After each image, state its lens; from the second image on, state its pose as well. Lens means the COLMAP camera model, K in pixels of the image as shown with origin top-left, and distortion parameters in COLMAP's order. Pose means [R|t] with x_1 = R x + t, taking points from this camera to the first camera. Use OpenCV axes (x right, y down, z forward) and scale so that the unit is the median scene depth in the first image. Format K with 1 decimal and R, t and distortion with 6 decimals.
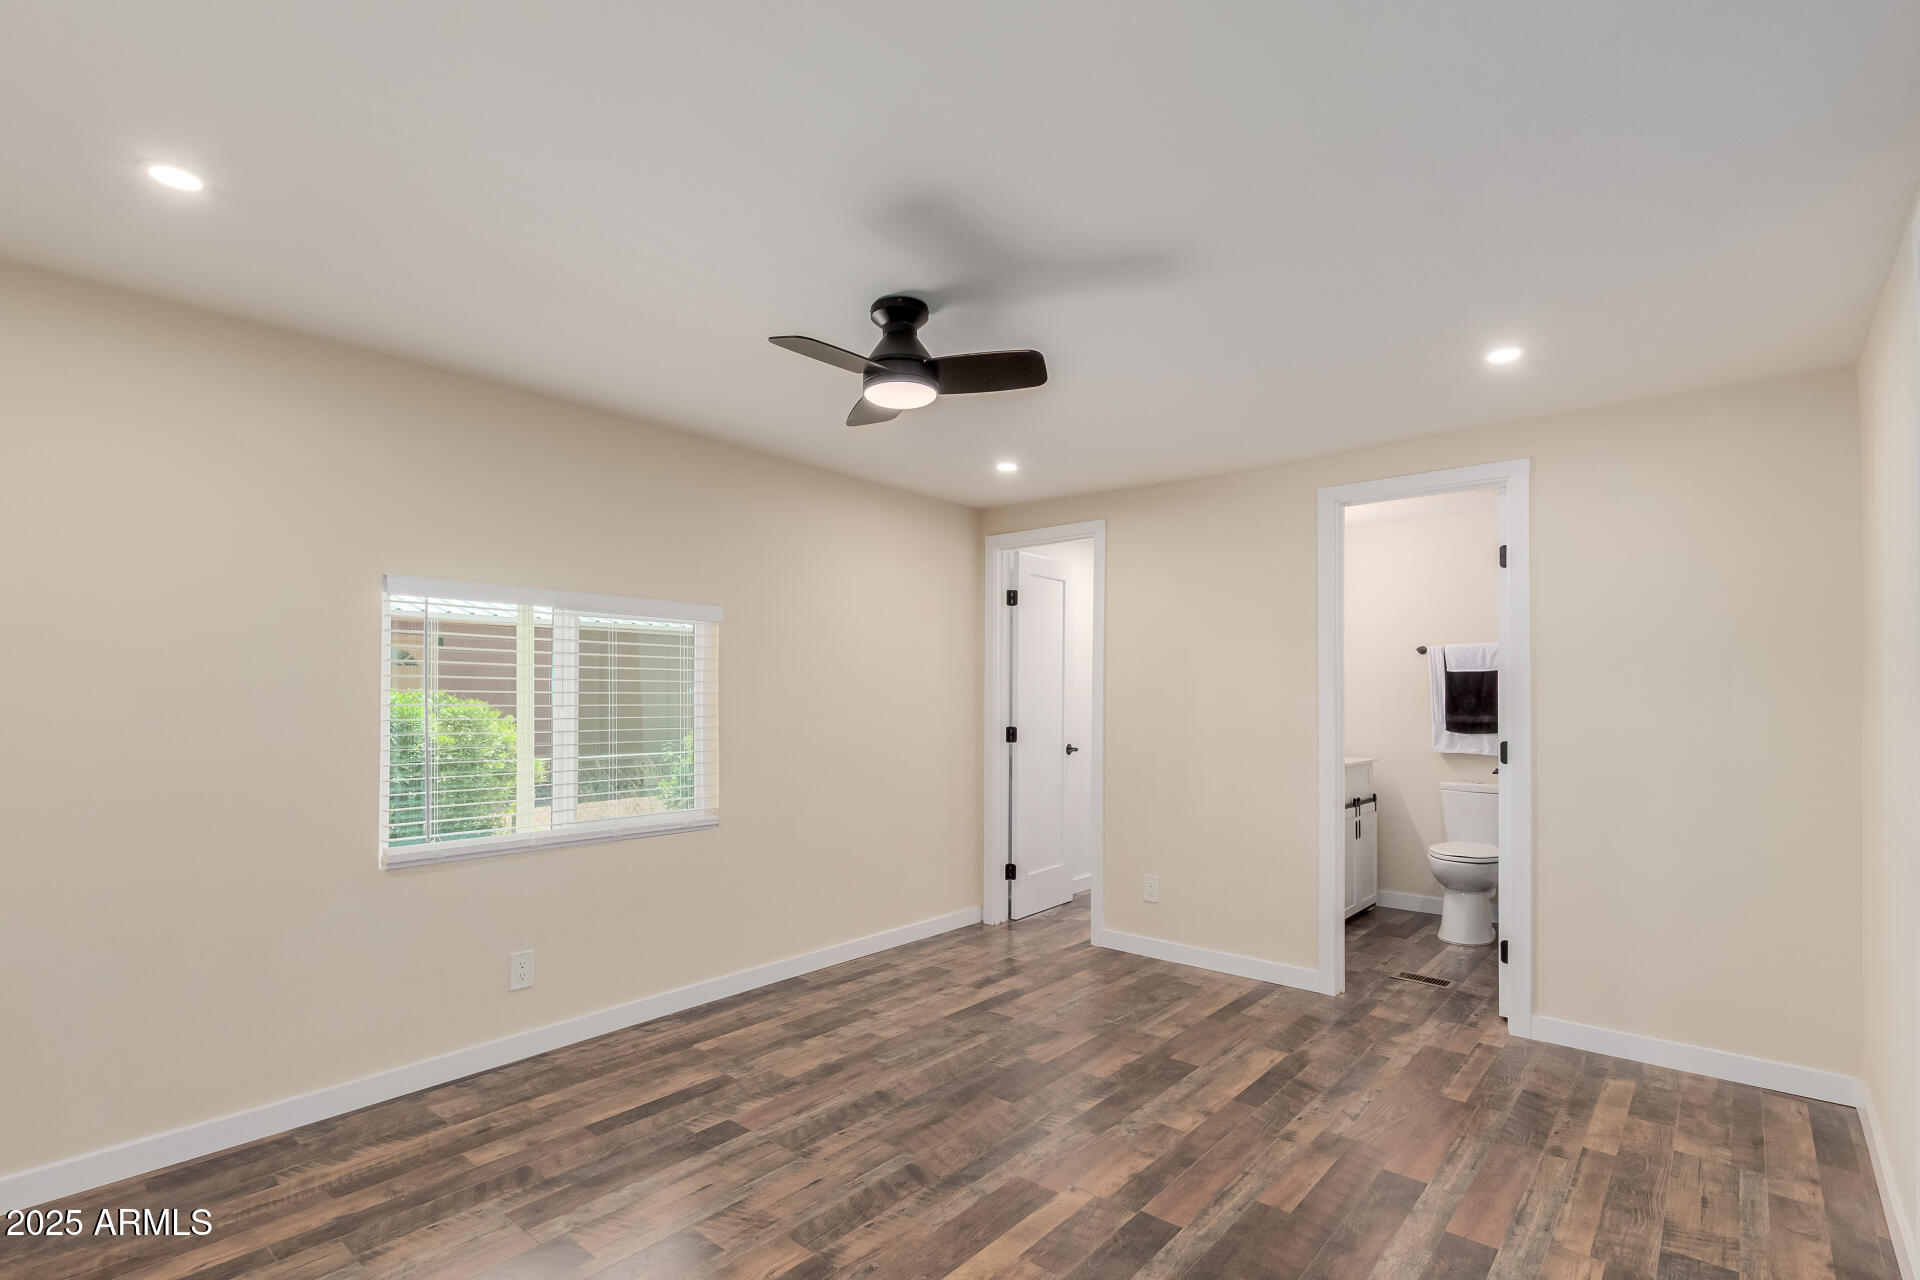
lens RADIAL K [[903.5, 0, 952.3], [0, 903.5, 678.9], [0, 0, 1]] dist [0.011081, -0.004335]
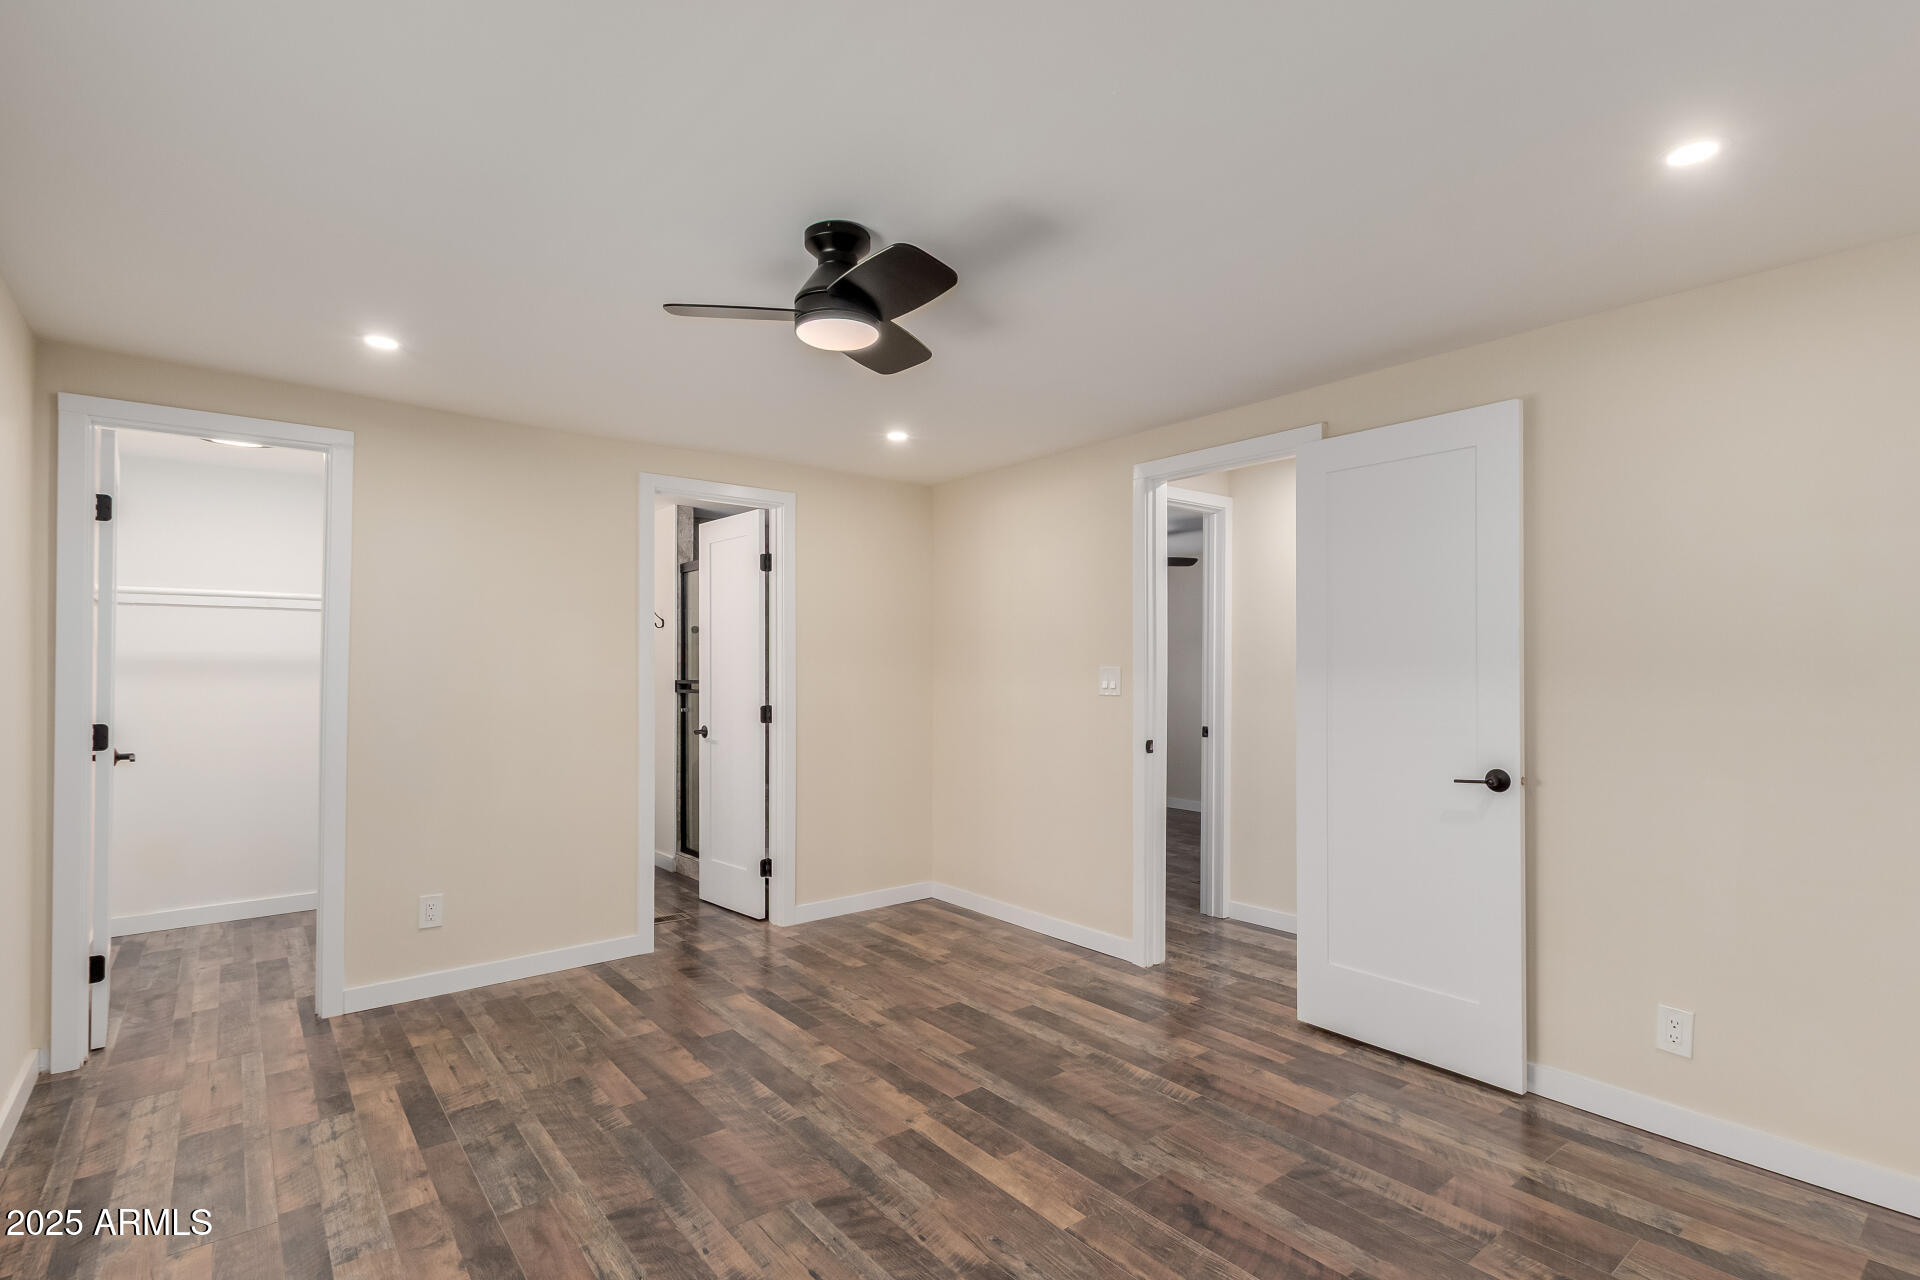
lens RADIAL K [[903.5, 0, 977.4], [0, 903.5, 659.5], [0, 0, 1]] dist [0.011081, -0.004335]
pose [[0.174961, 0.008434, 0.984539, -0.713695], [-0.017646, 0.999830, -0.005429, 0.004240], [-0.984417, -0.016423, 0.175080, 0.554788]]
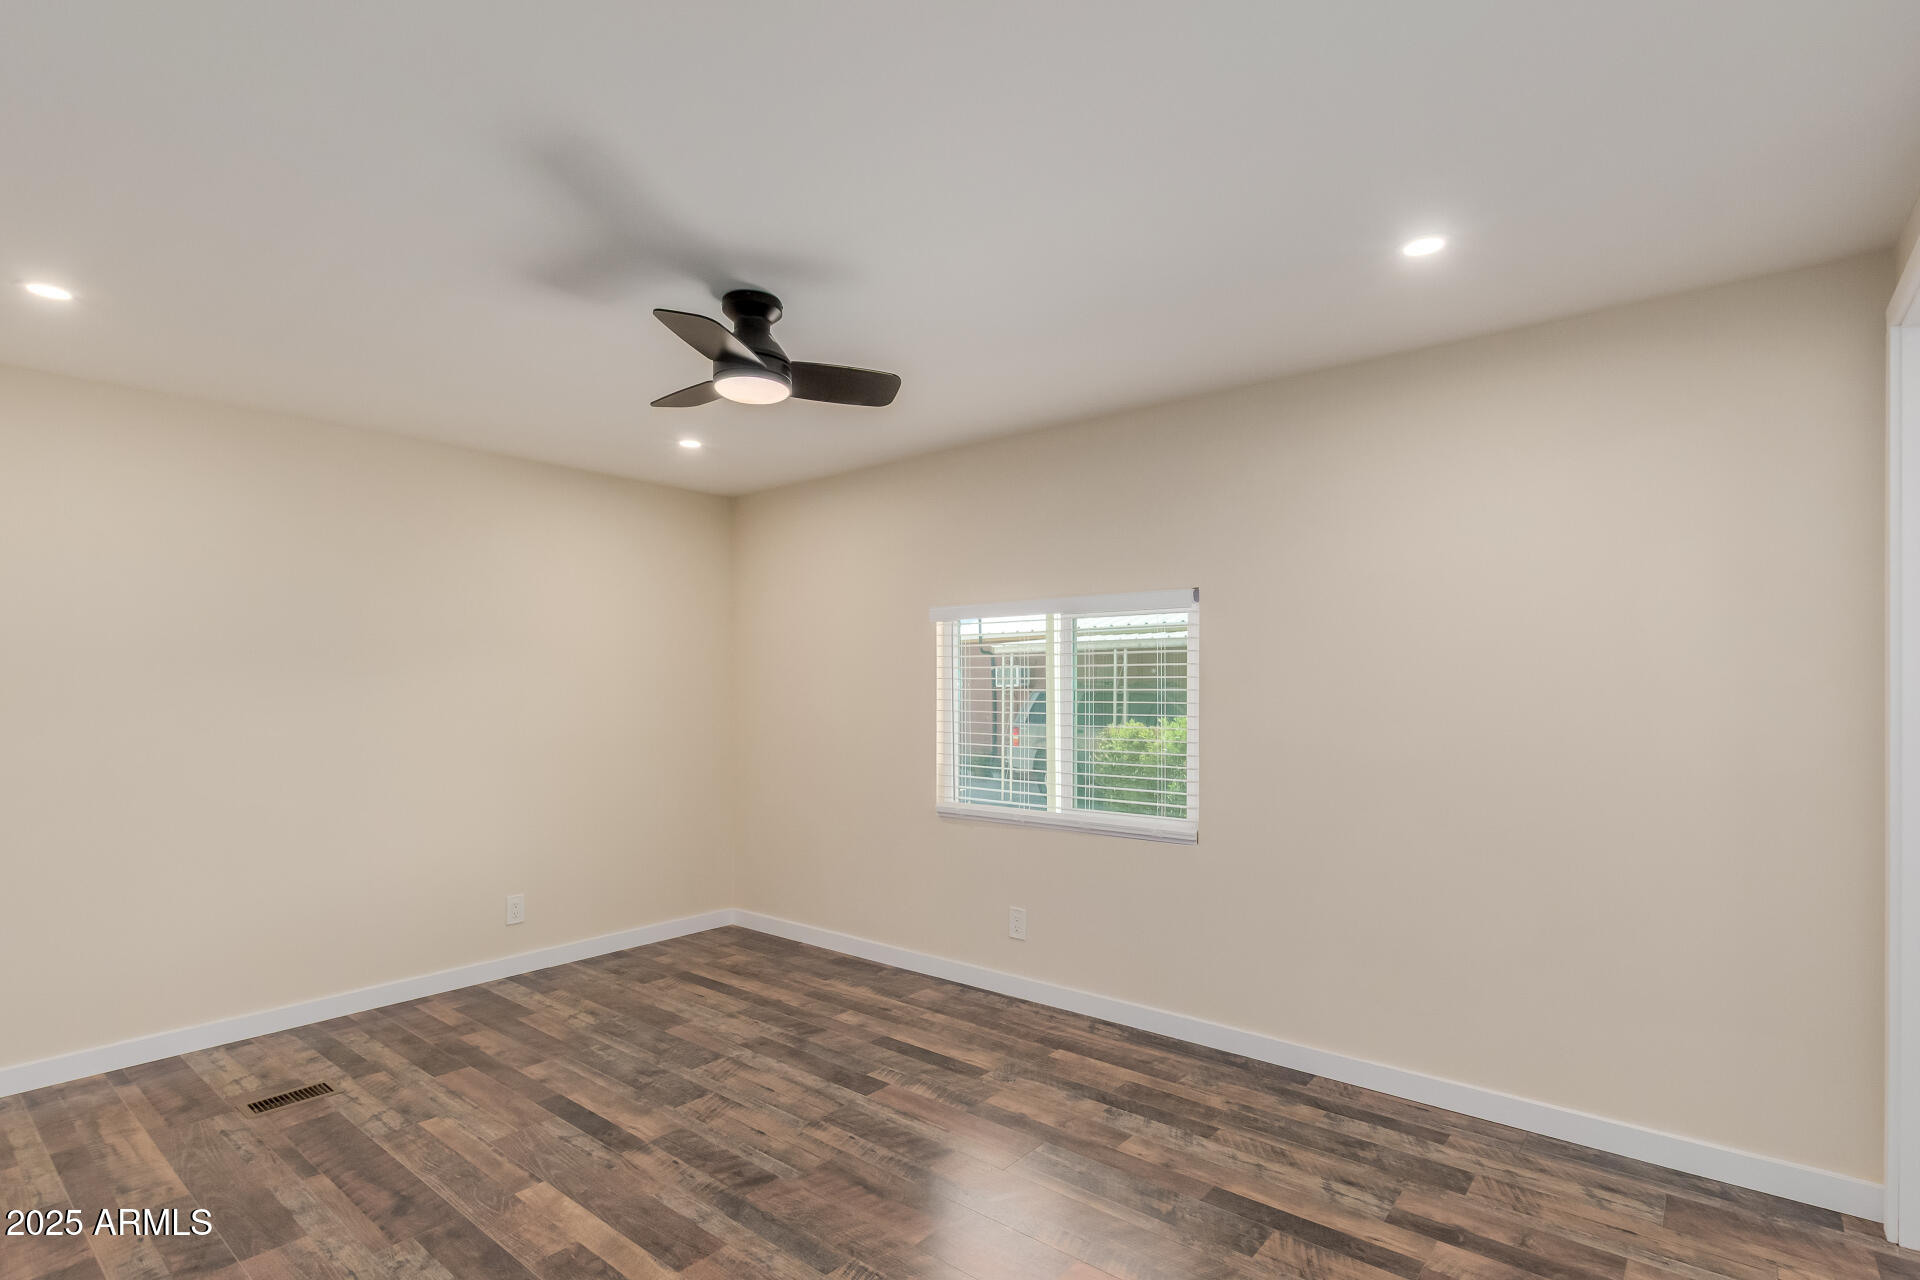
lens RADIAL K [[903.5, 0, 977.9], [0, 903.5, 692.6], [0, 0, 1]] dist [0.011081, -0.004335]
pose [[0.035871, -0.002108, -0.999354, 0.739672], [0.020717, 0.999784, -0.001365, 0.019559], [0.999142, -0.020655, 0.035907, 0.948225]]
